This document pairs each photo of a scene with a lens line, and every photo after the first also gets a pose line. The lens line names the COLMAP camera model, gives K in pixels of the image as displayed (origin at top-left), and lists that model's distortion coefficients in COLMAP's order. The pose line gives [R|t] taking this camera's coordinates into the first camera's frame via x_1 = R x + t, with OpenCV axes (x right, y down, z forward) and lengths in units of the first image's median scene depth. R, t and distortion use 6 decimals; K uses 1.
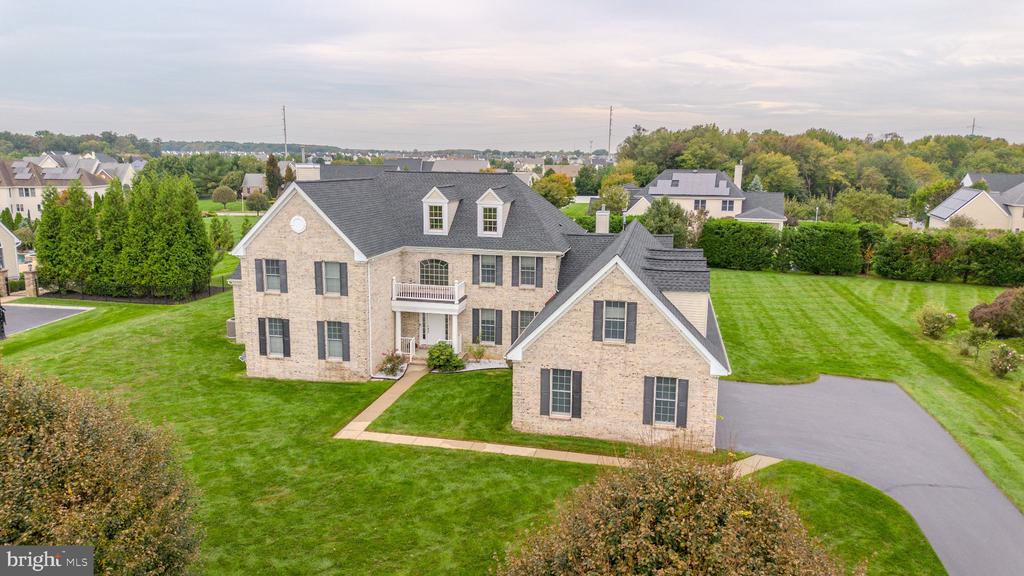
lens RADIAL K [[724.5, 0, 511.1], [0, 724.5, 292.1], [0, 0, 1]] dist [0.072768, -0.070811]
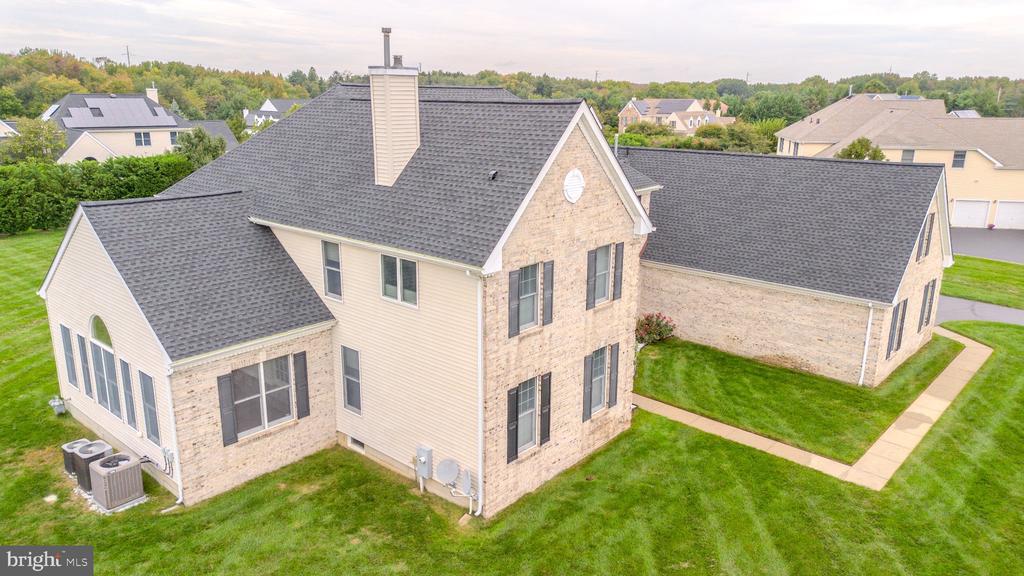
lens RADIAL K [[724.5, 0, 515.2], [0, 724.5, 288.1], [0, 0, 1]] dist [0.072768, -0.070811]
pose [[0.492562, -0.232610, 0.838615, -0.702919], [0.158916, 0.971457, 0.176117, -0.110769], [-0.855645, 0.046521, 0.515469, 0.715879]]
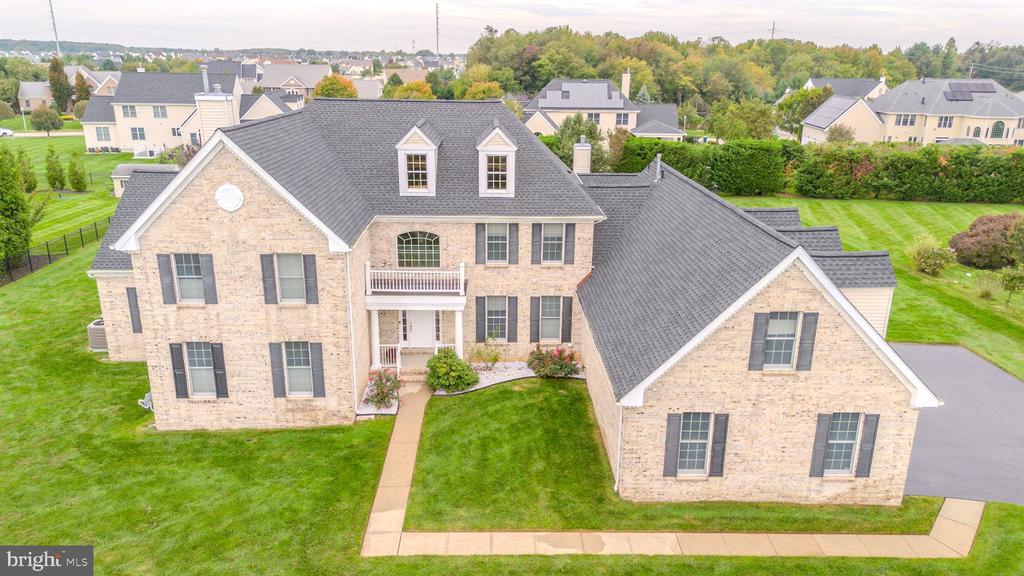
lens RADIAL K [[724.5, 0, 510.4], [0, 724.5, 292.9], [0, 0, 1]] dist [0.072768, -0.070811]
pose [[0.971822, -0.072425, 0.224314, -0.188578], [0.043280, 0.990274, 0.132226, -0.078266], [-0.231709, -0.118792, 0.965505, 0.300663]]
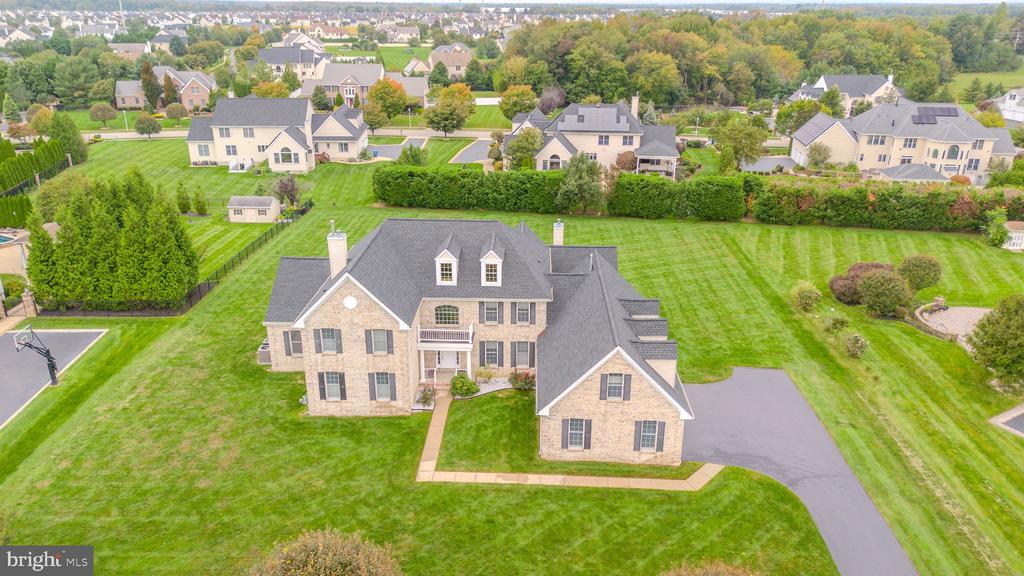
lens RADIAL K [[724.5, 0, 512.8], [0, 724.5, 291.2], [0, 0, 1]] dist [0.072768, -0.070811]
pose [[0.984010, -0.068935, 0.164234, -0.204809], [0.036797, 0.980855, 0.191232, -0.313999], [-0.174272, -0.182131, 0.967707, -0.228808]]
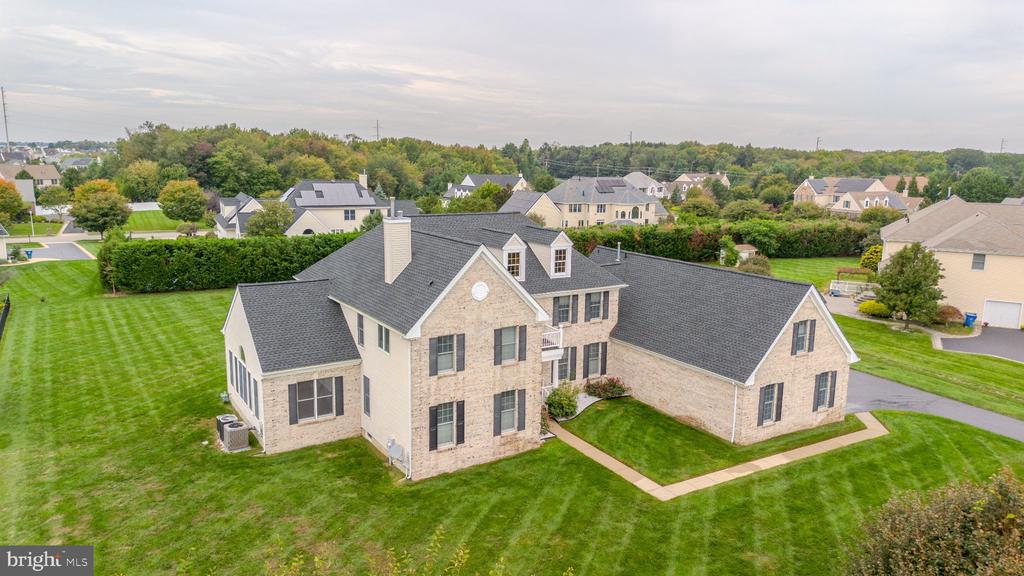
lens RADIAL K [[724.5, 0, 514.7], [0, 724.5, 290.5], [0, 0, 1]] dist [0.072768, -0.070811]
pose [[0.719982, -0.128360, 0.682019, -0.794732], [0.122370, 0.990829, 0.057297, -0.128280], [-0.683119, 0.042206, 0.729087, 0.307289]]
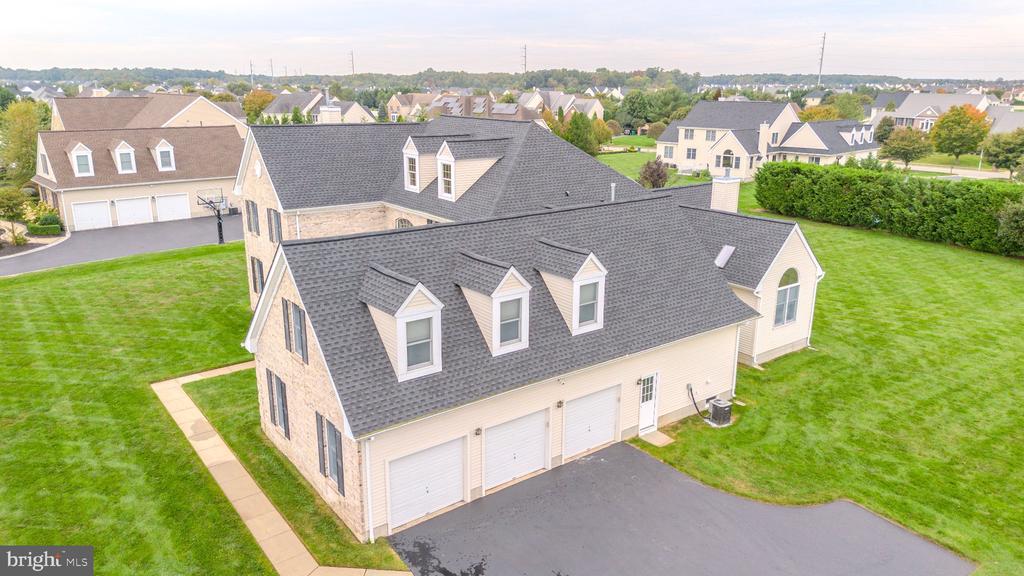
lens RADIAL K [[724.5, 0, 513.3], [0, 724.5, 289.2], [0, 0, 1]] dist [0.072768, -0.070811]
pose [[0.758527, 0.173368, -0.628156, 0.580998], [-0.120293, 0.984646, 0.126498, -0.092014], [0.640442, -0.020389, 0.767736, 0.419324]]
